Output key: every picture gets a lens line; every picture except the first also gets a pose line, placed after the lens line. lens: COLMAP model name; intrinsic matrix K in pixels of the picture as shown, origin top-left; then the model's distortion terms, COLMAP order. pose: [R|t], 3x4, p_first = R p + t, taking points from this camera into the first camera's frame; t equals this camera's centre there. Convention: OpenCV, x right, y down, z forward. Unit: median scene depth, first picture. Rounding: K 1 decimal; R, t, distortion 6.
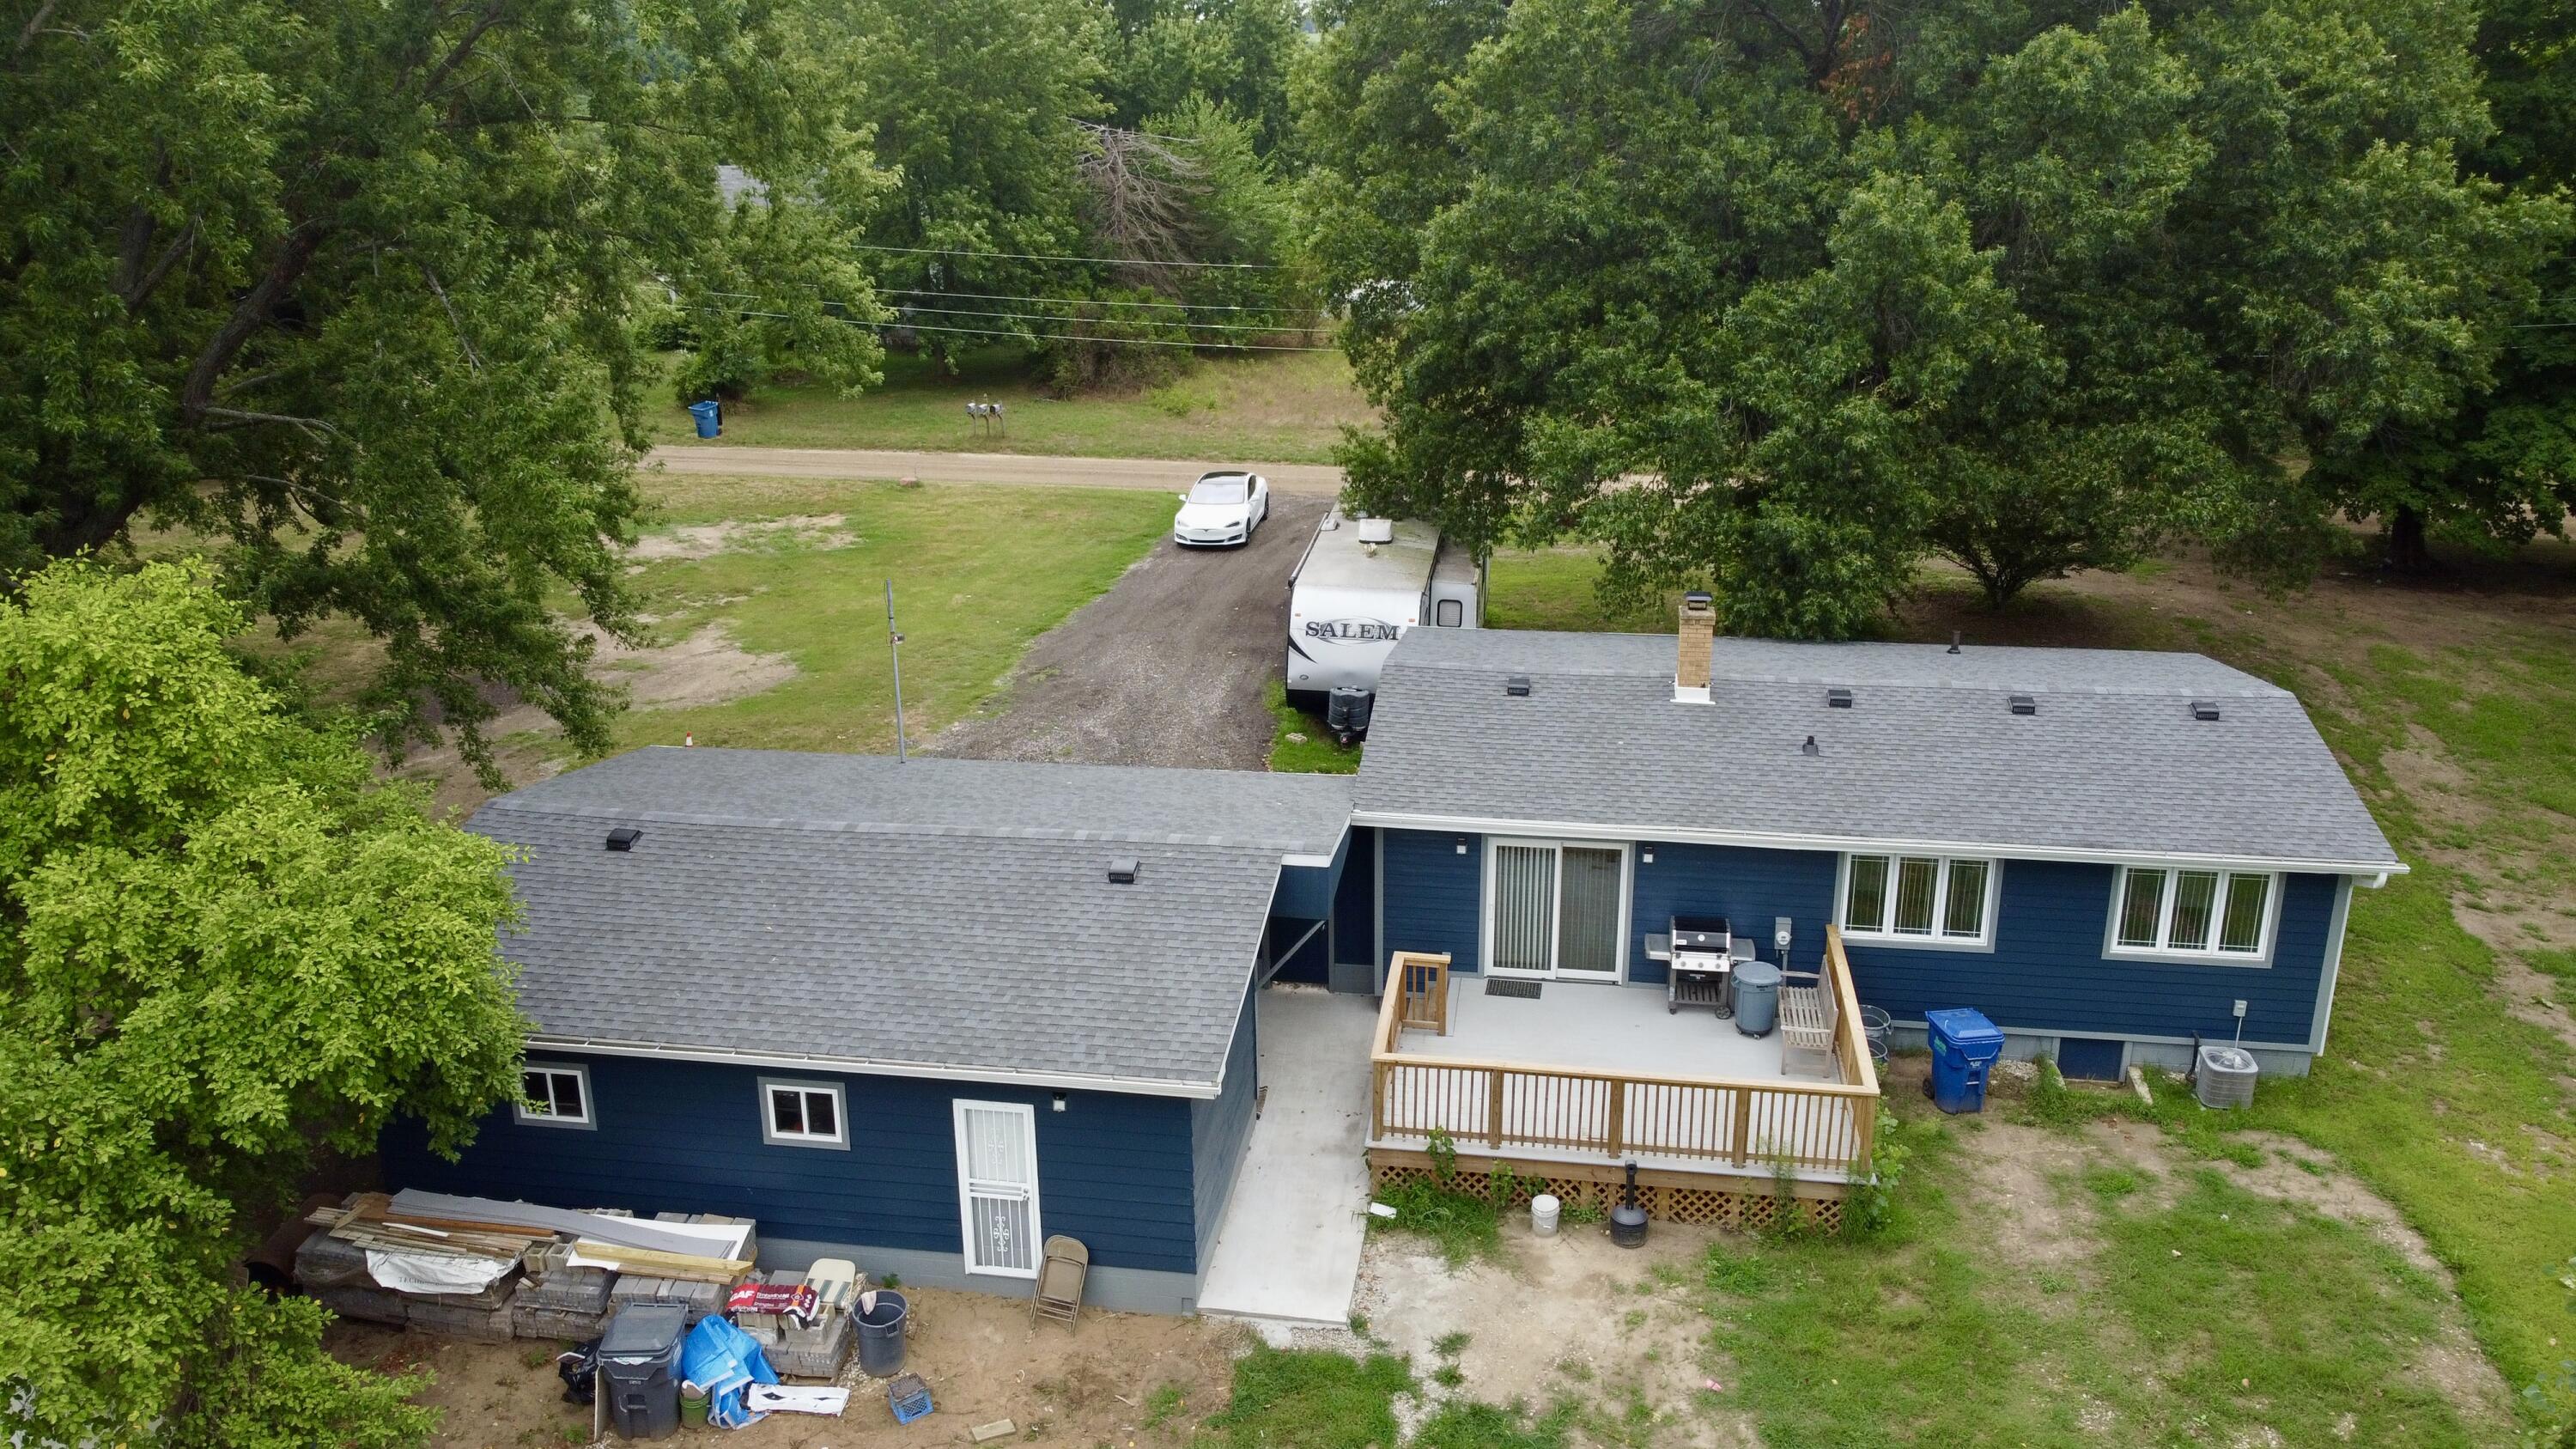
lens RADIAL K [[1956.8, 0, 1288.0], [0, 1956.8, 724.5], [0, 0, 1]] dist [0.002448, -0.008081]
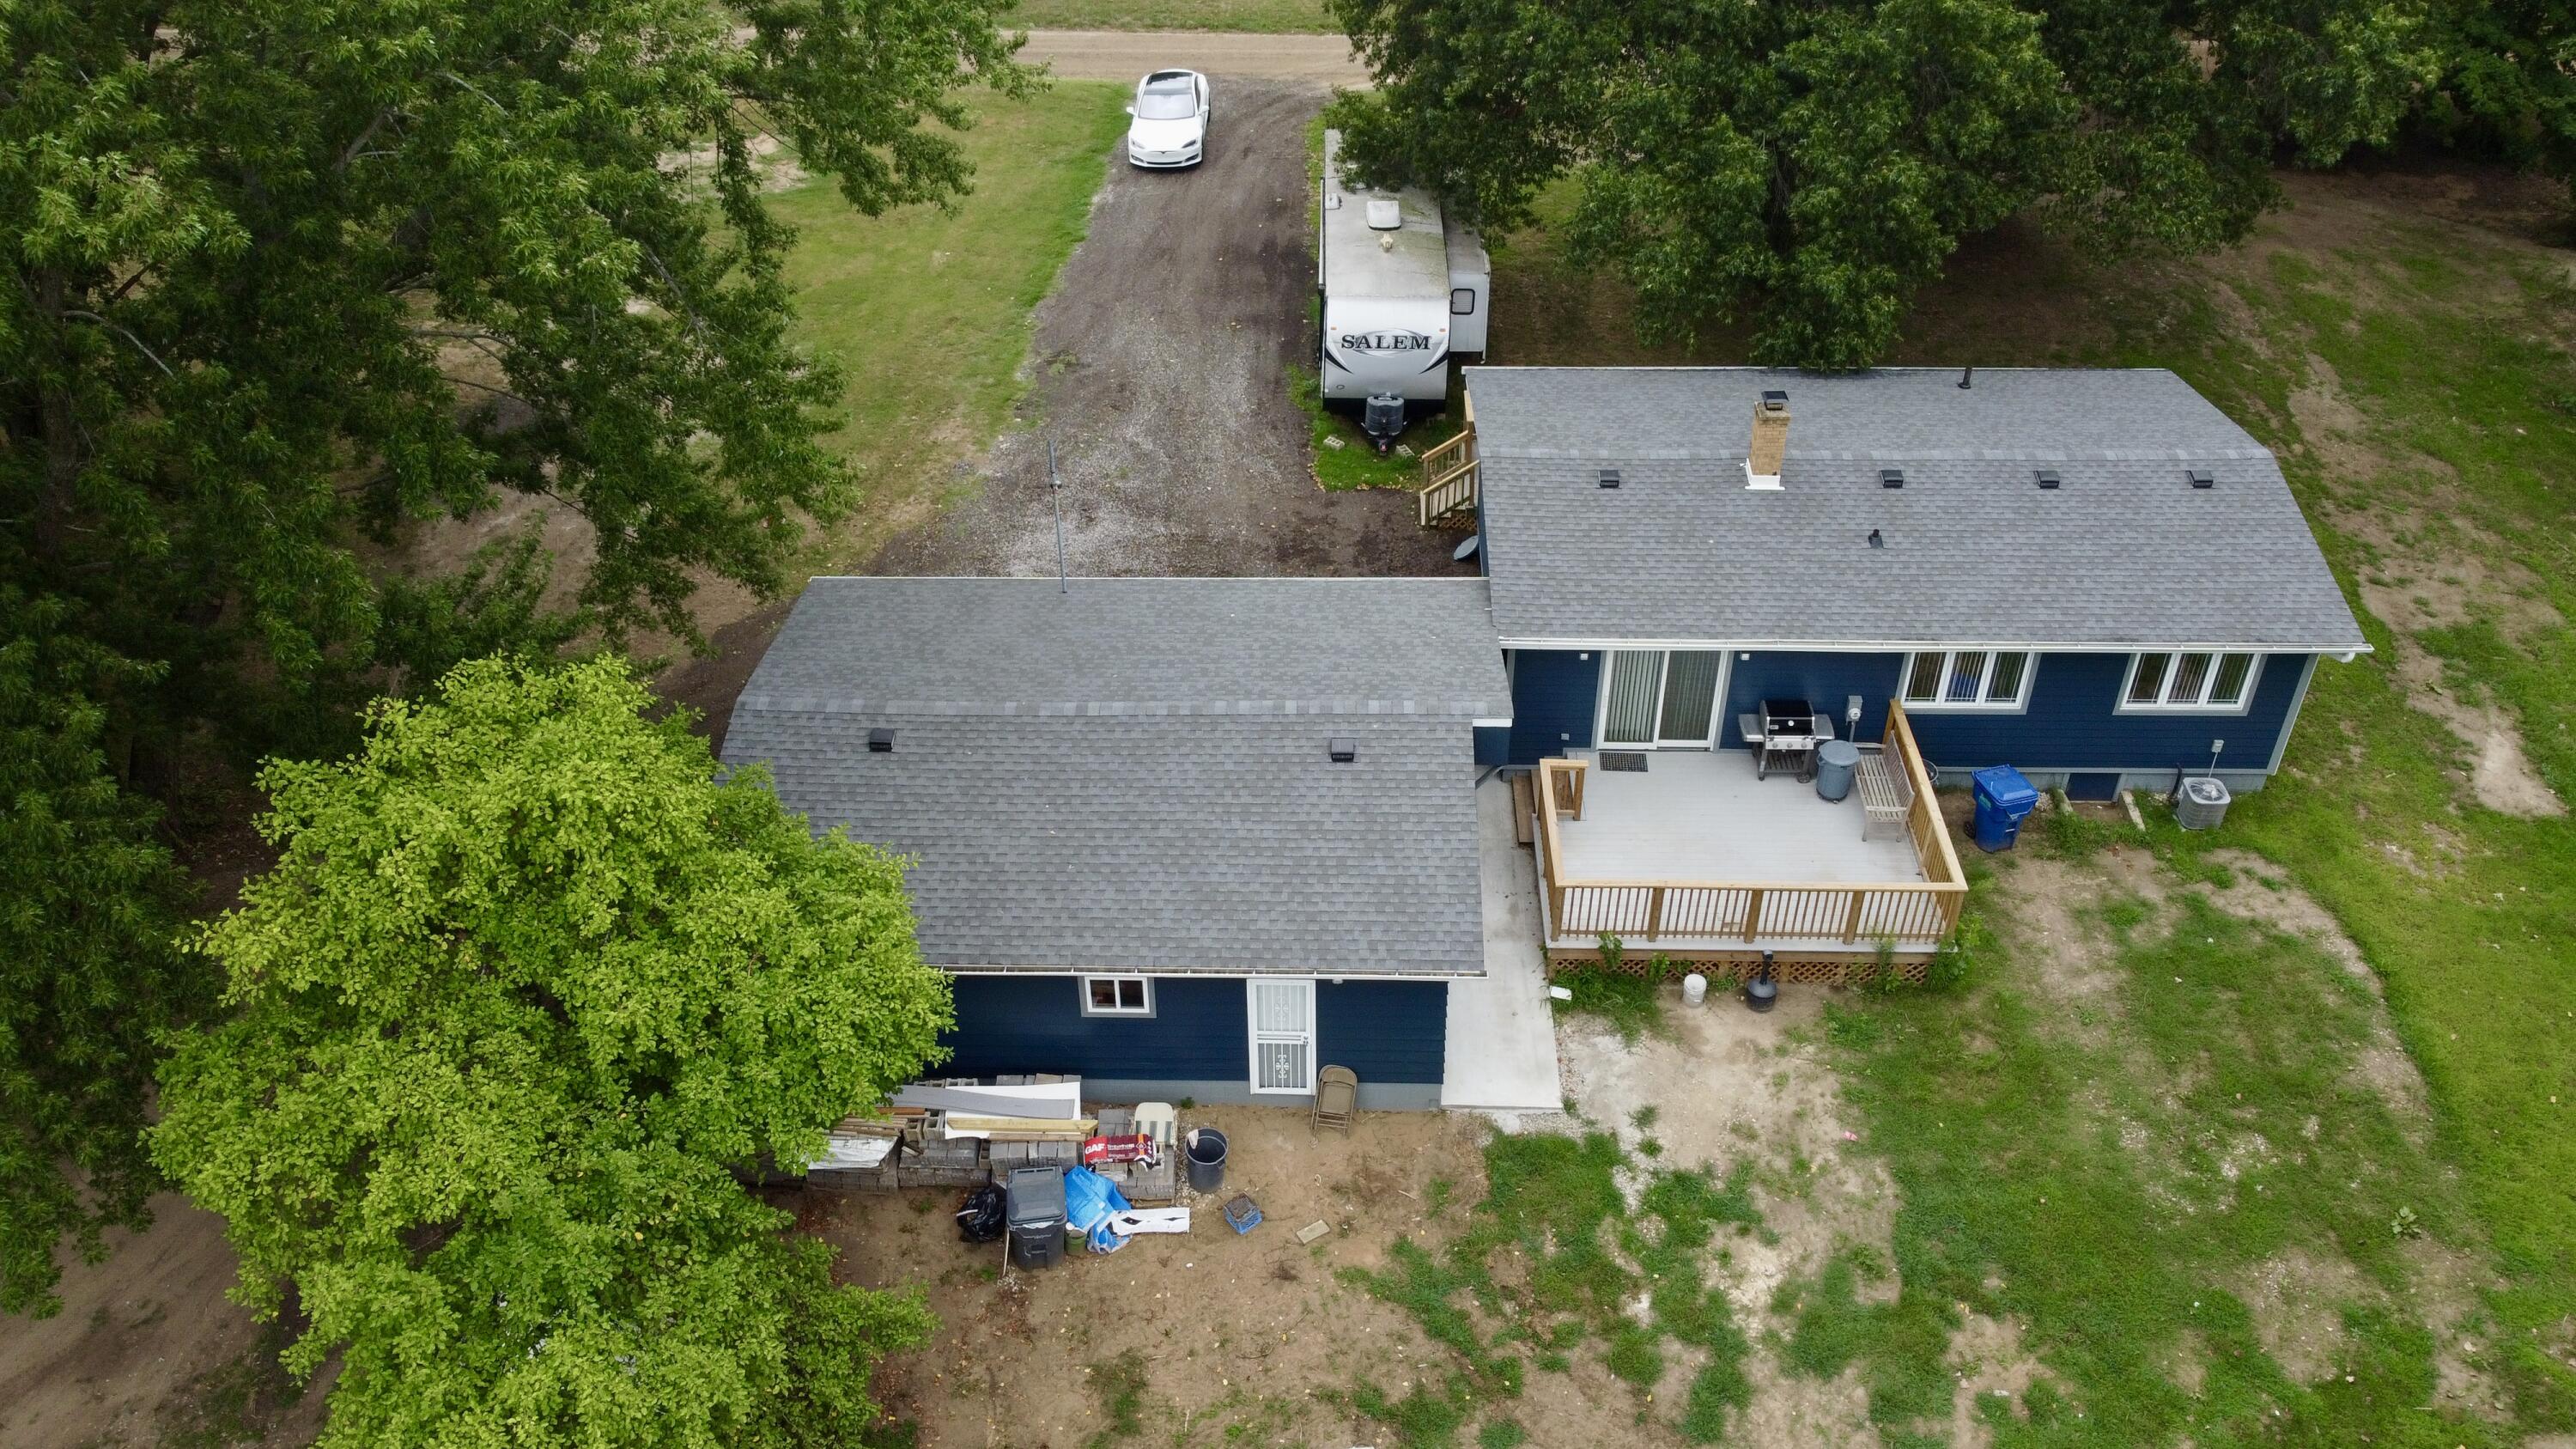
lens RADIAL K [[1956.8, 0, 1288.0], [0, 1956.8, 724.5], [0, 0, 1]] dist [0.002448, -0.008081]
pose [[0.991844, -0.078435, 0.100462, -0.230377], [0.043018, 0.947978, 0.315417, -0.304777], [-0.119976, -0.308523, 0.943620, -0.085254]]
